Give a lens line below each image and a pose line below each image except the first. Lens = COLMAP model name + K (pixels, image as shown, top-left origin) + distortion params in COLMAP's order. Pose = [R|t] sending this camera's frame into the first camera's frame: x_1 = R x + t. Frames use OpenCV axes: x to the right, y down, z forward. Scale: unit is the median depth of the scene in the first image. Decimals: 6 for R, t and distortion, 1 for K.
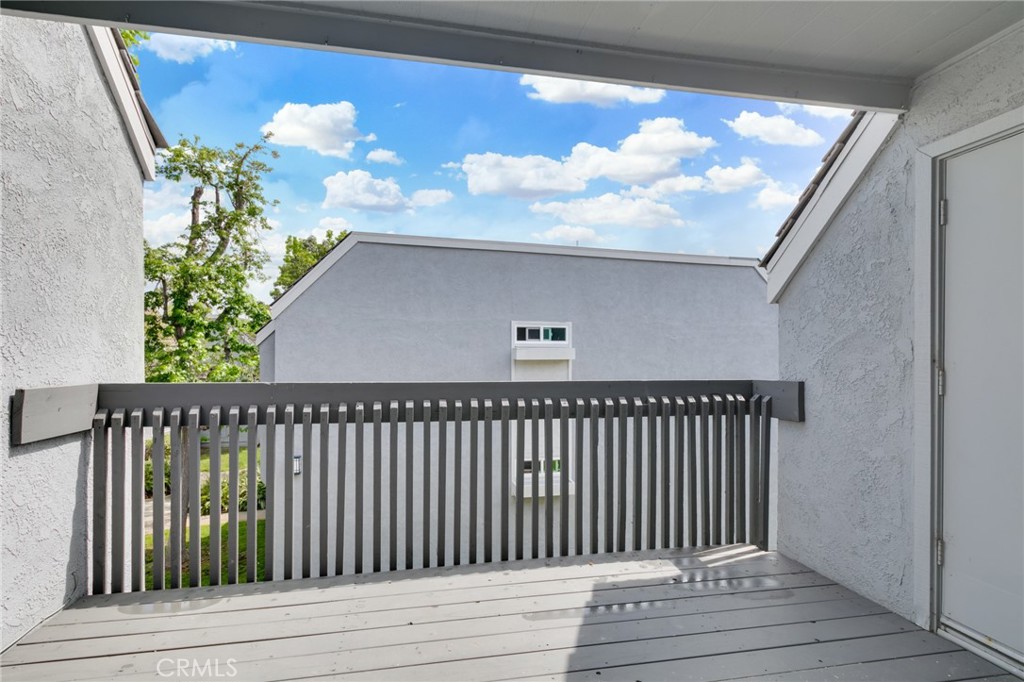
lens RADIAL K [[475.6, 0, 492.6], [0, 475.6, 352.4], [0, 0, 1]] dist [0.002712, 0.000036]
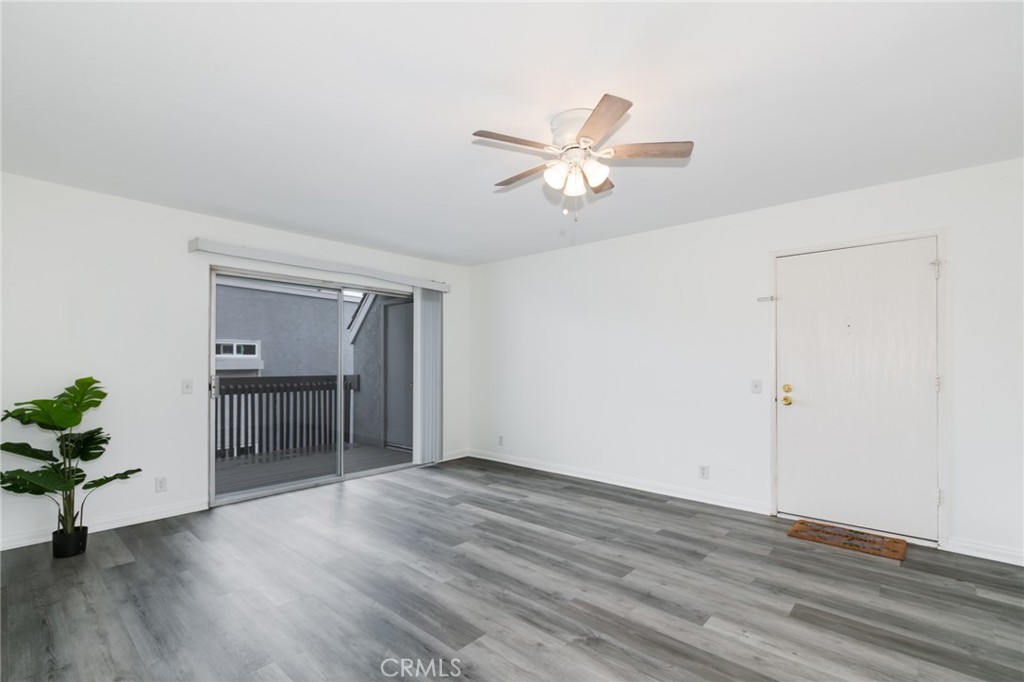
lens RADIAL K [[475.6, 0, 492.6], [0, 475.6, 352.4], [0, 0, 1]] dist [0.002712, 0.000036]
pose [[0.810958, 0.011365, 0.584994, -0.084184], [0.002272, 0.999743, -0.022572, -0.000181], [-0.585100, 0.019634, 0.810724, -0.446133]]
